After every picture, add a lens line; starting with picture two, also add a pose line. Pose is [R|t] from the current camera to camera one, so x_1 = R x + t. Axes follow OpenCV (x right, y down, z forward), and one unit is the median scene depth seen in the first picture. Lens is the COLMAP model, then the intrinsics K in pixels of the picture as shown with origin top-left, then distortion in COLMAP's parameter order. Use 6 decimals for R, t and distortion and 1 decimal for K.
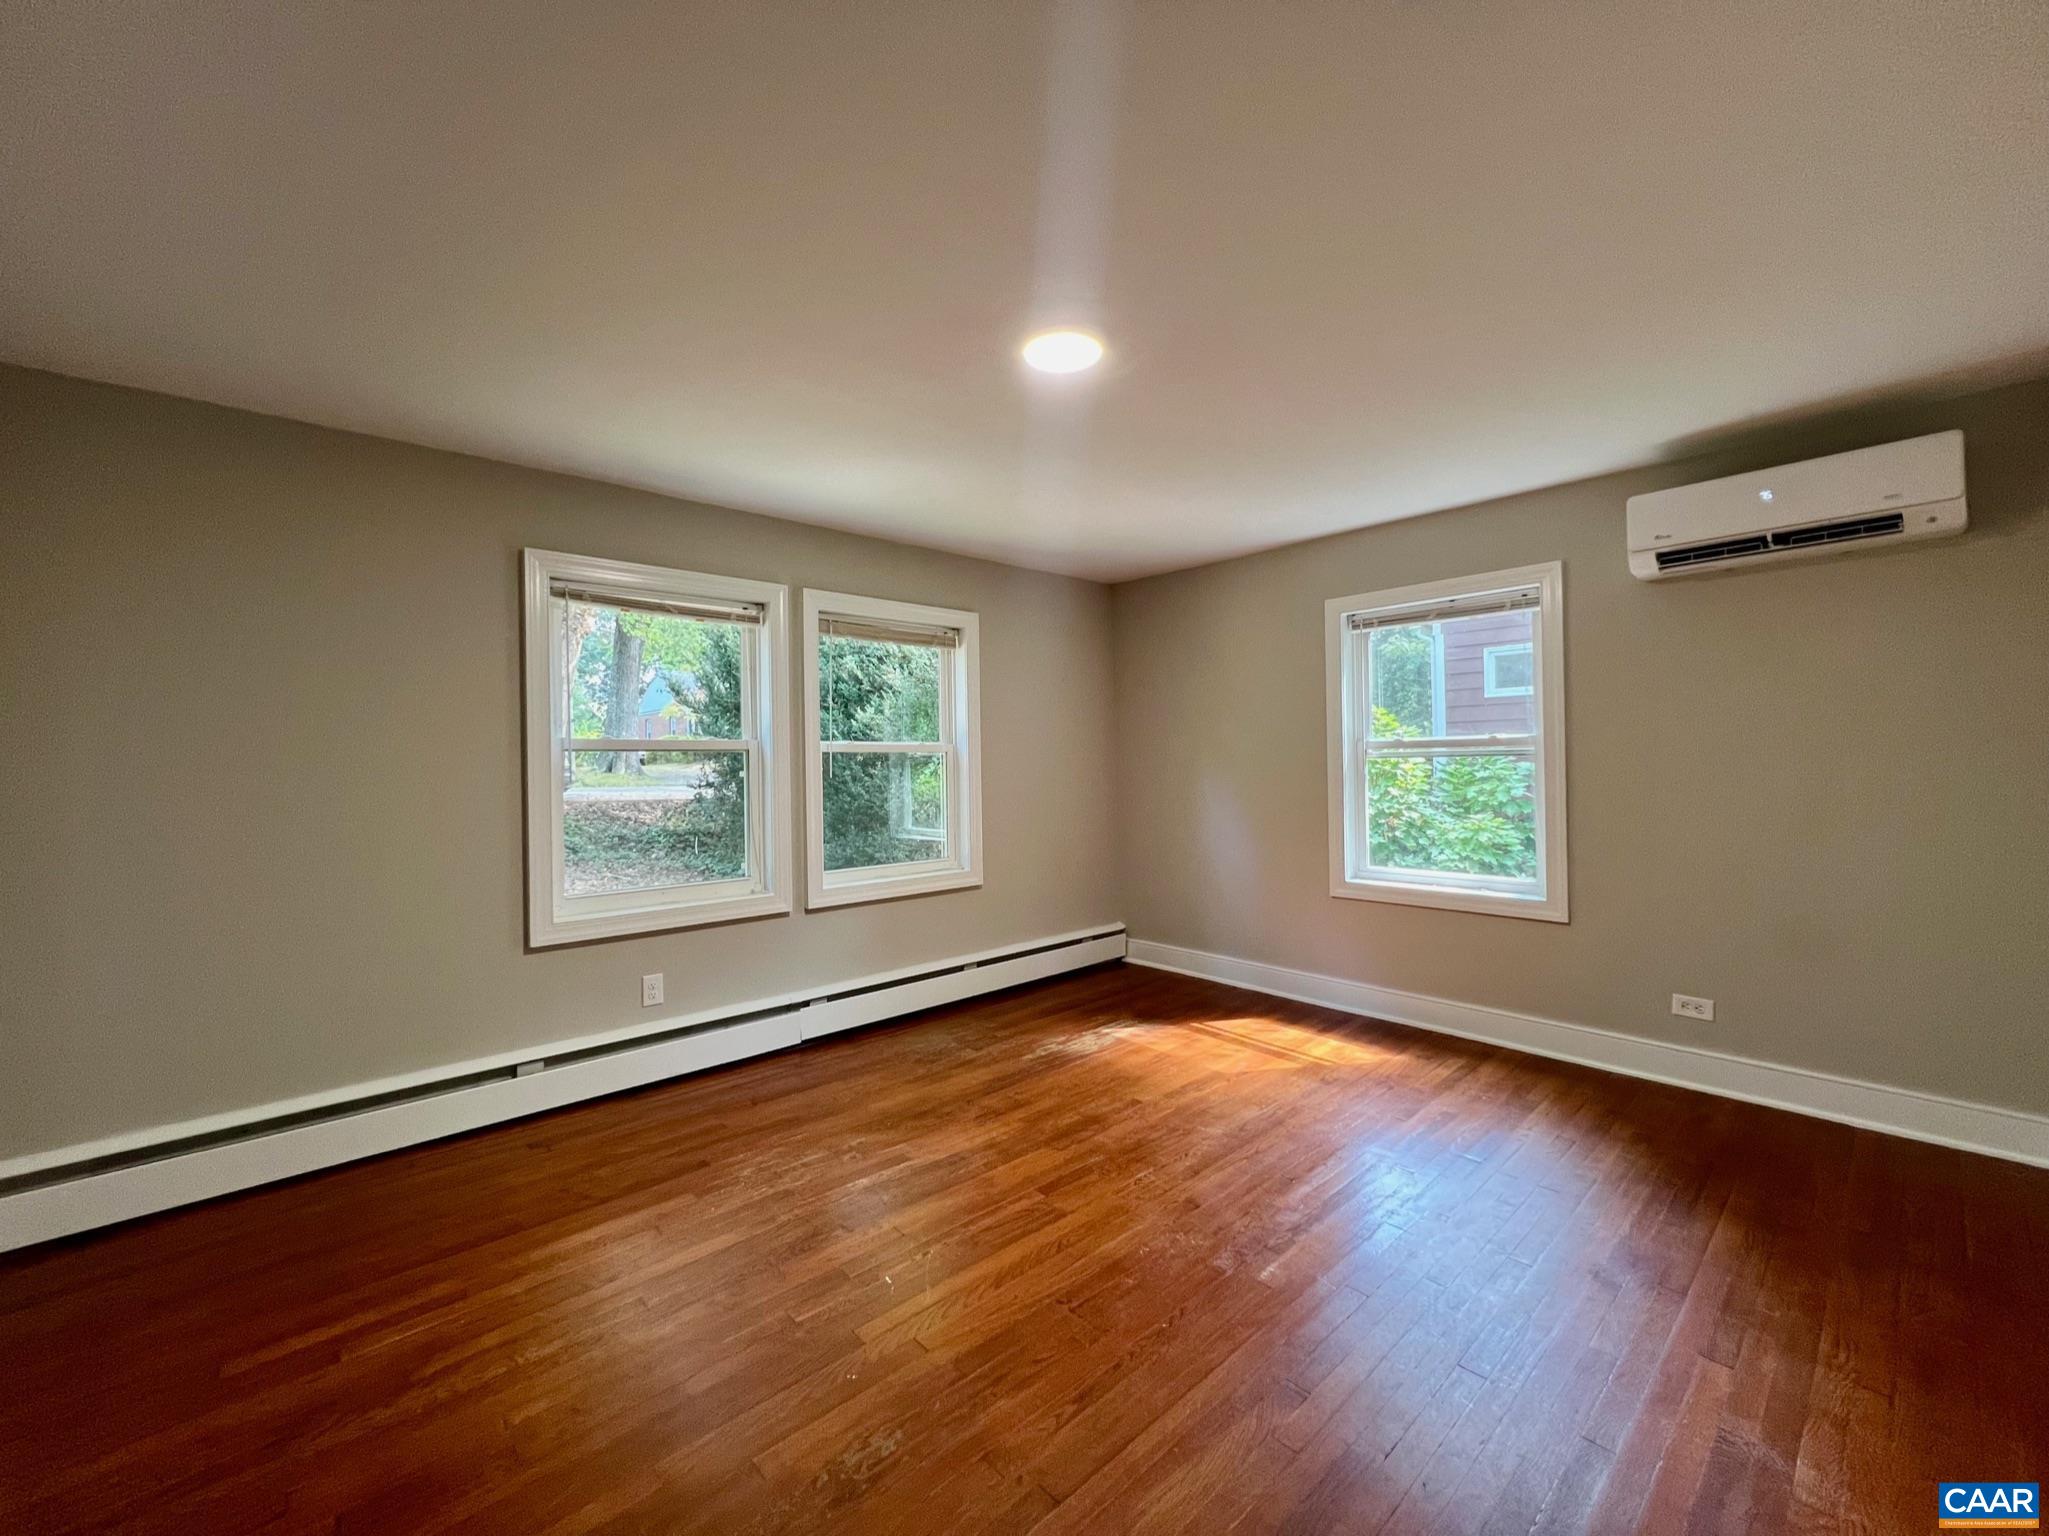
lens RADIAL K [[825.1, 0, 1020.4], [0, 825.1, 762.2], [0, 0, 1]] dist [0.001040, 0.000315]
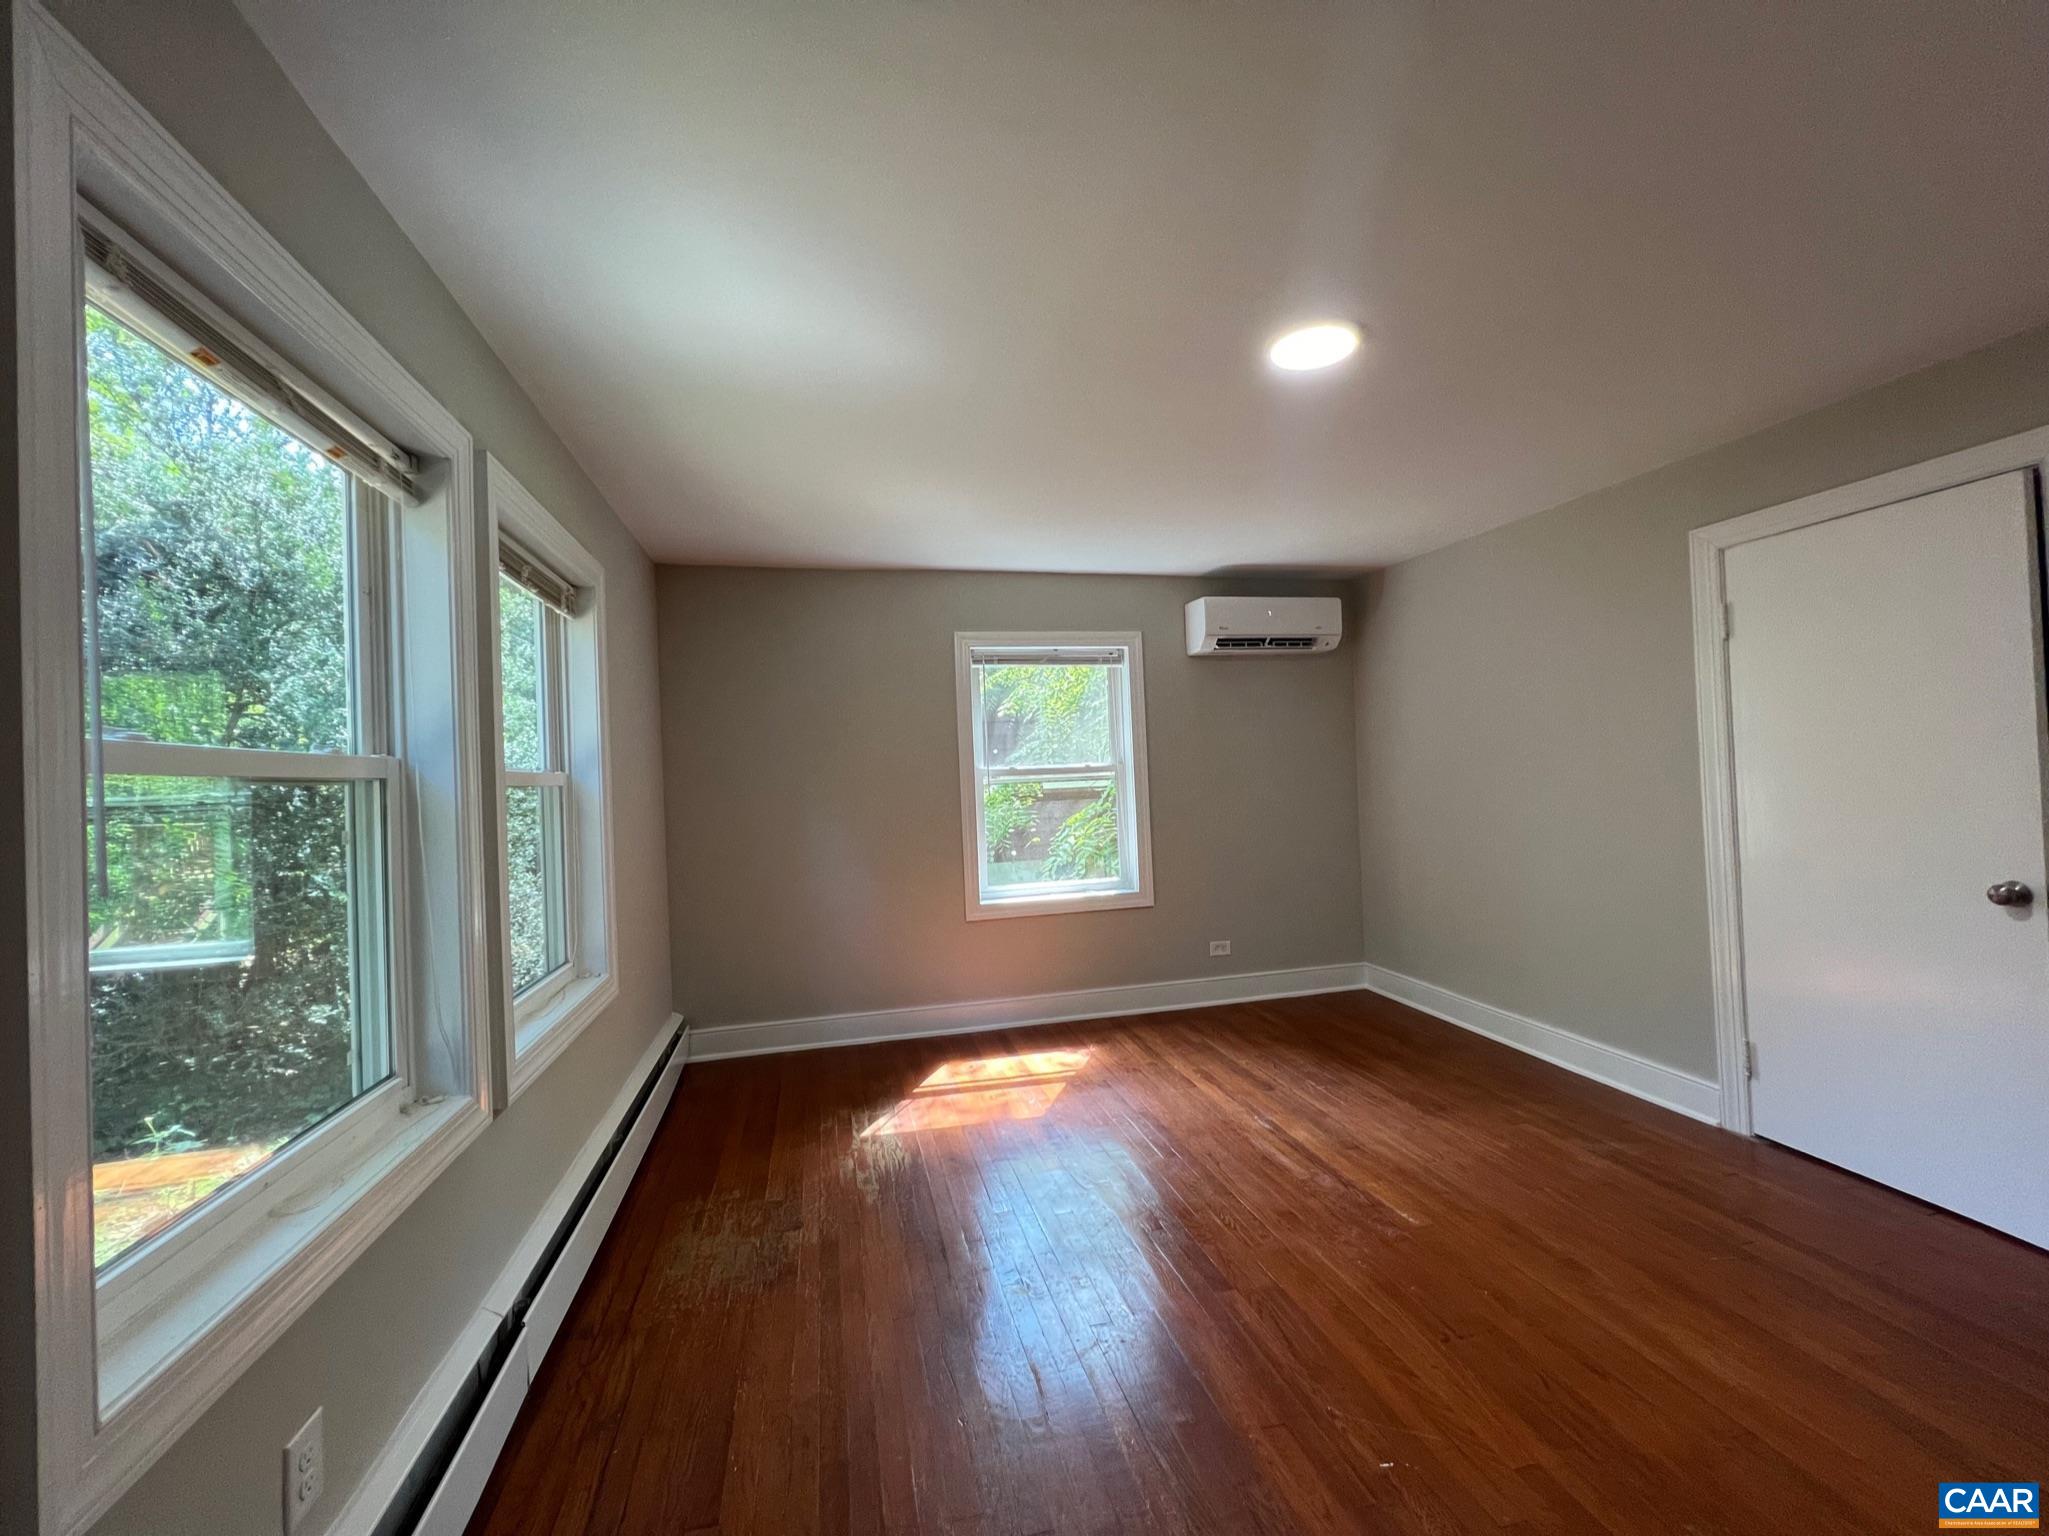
lens RADIAL K [[825.1, 0, 1020.4], [0, 825.1, 762.2], [0, 0, 1]] dist [0.001040, 0.000315]
pose [[0.484213, 0.010332, 0.874889, -0.569571], [0.034080, 0.998949, -0.030659, -0.001002], [-0.874286, 0.044662, 0.483352, 0.517554]]
